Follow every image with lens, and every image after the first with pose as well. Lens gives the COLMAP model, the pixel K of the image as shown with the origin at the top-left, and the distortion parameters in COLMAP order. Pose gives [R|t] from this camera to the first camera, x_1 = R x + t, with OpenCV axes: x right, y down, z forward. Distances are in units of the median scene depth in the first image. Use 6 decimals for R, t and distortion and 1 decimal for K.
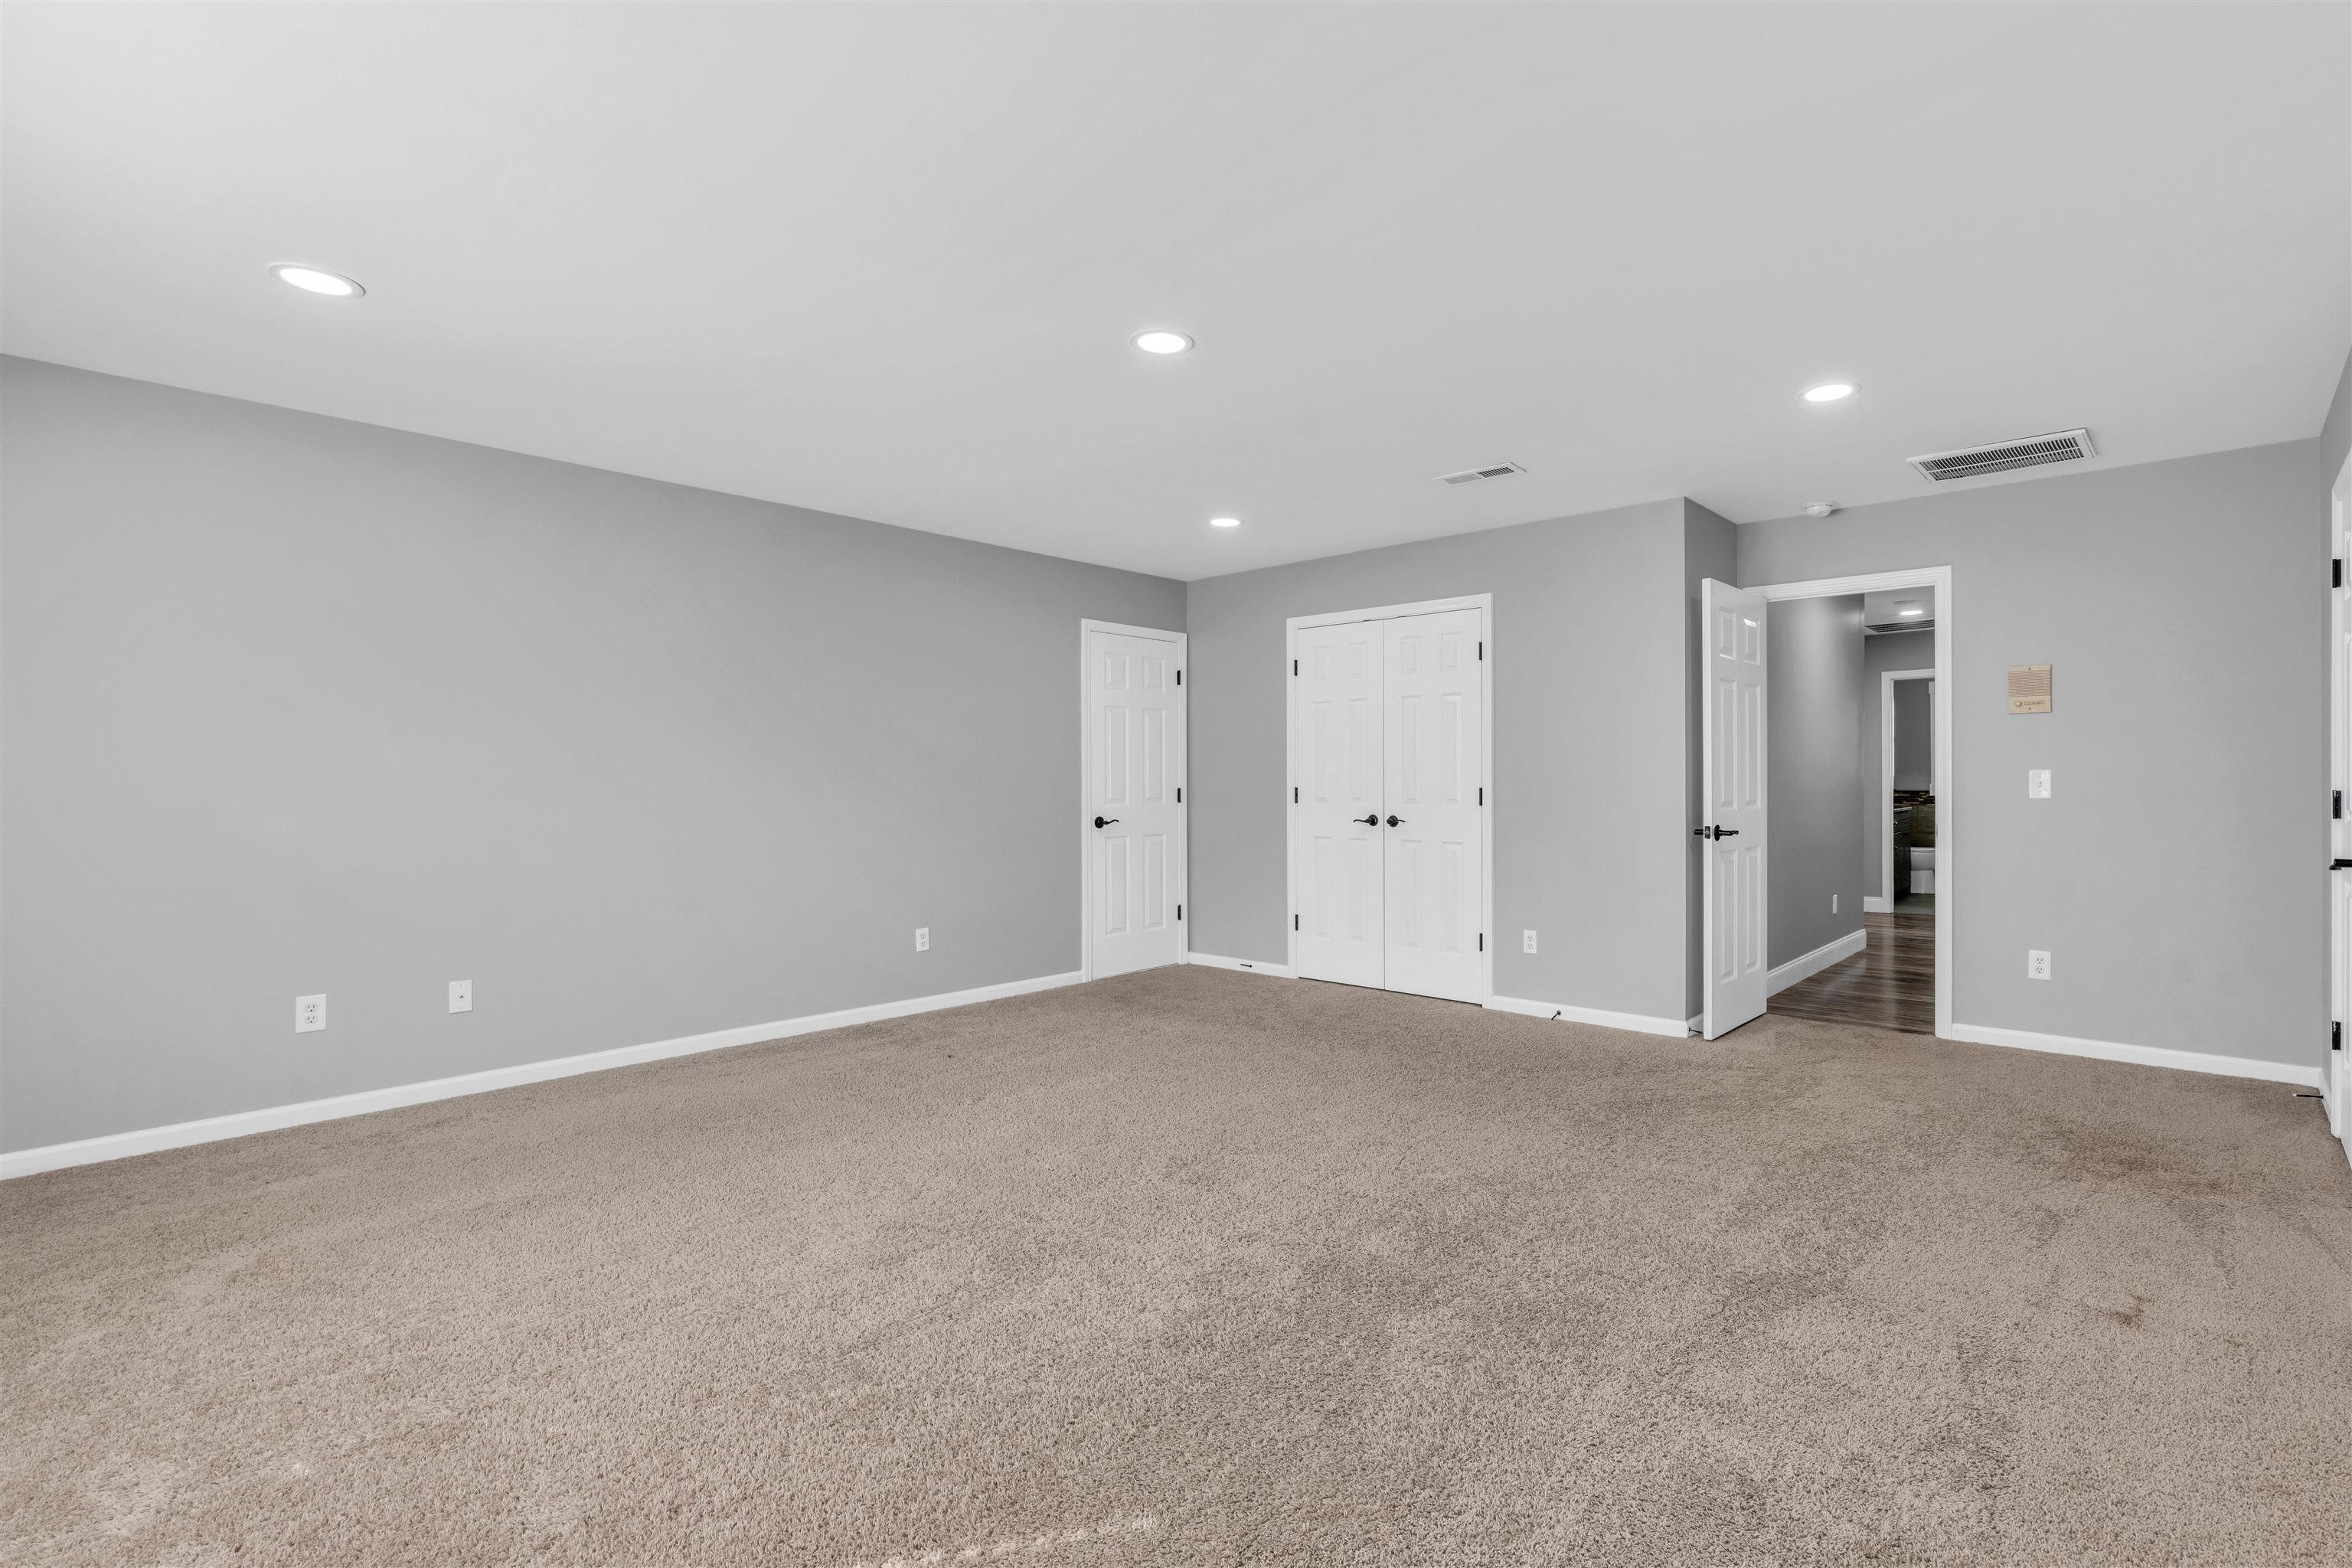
lens RADIAL K [[1057.2, 0, 1176.0], [0, 1057.2, 784.0], [0, 0, 1]] dist [-0.002440, -0.000600]
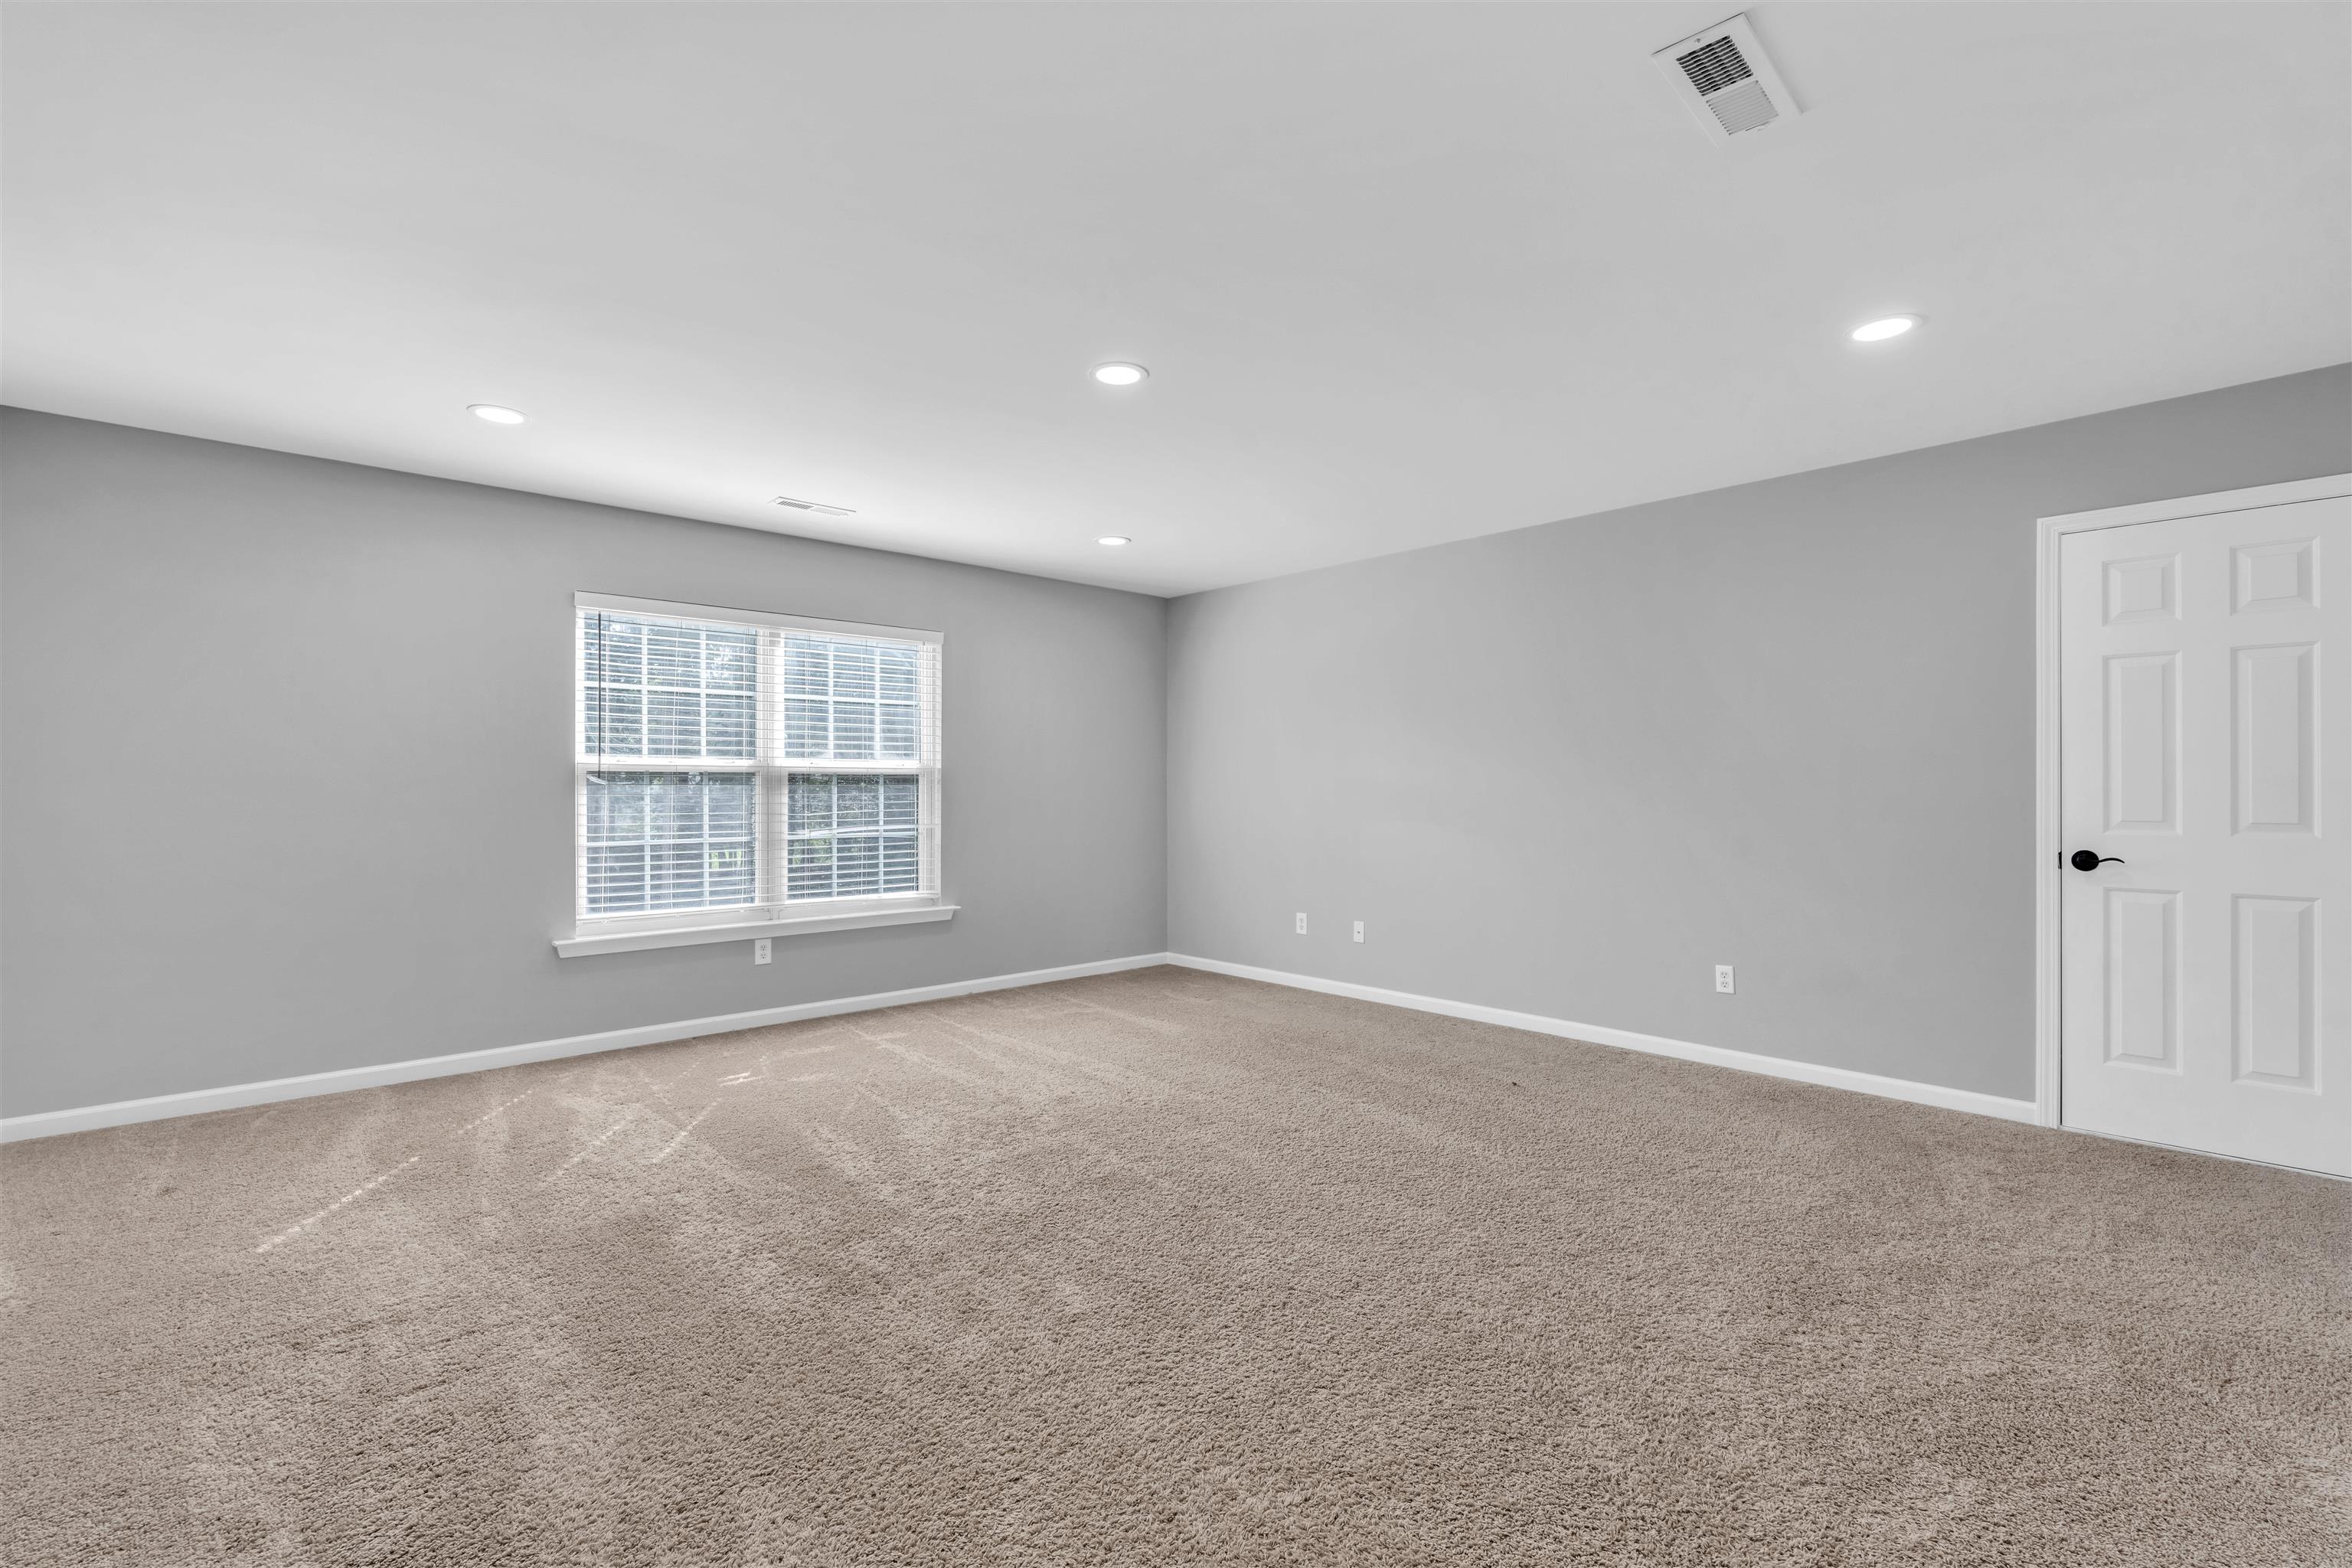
lens RADIAL K [[1057.2, 0, 1176.0], [0, 1057.2, 784.0], [0, 0, 1]] dist [-0.002440, -0.000600]
pose [[-0.059439, -0.001377, -0.998231, 0.613251], [-0.004050, 0.999991, -0.001138, -0.003088], [0.998224, 0.003975, -0.059444, 0.619605]]
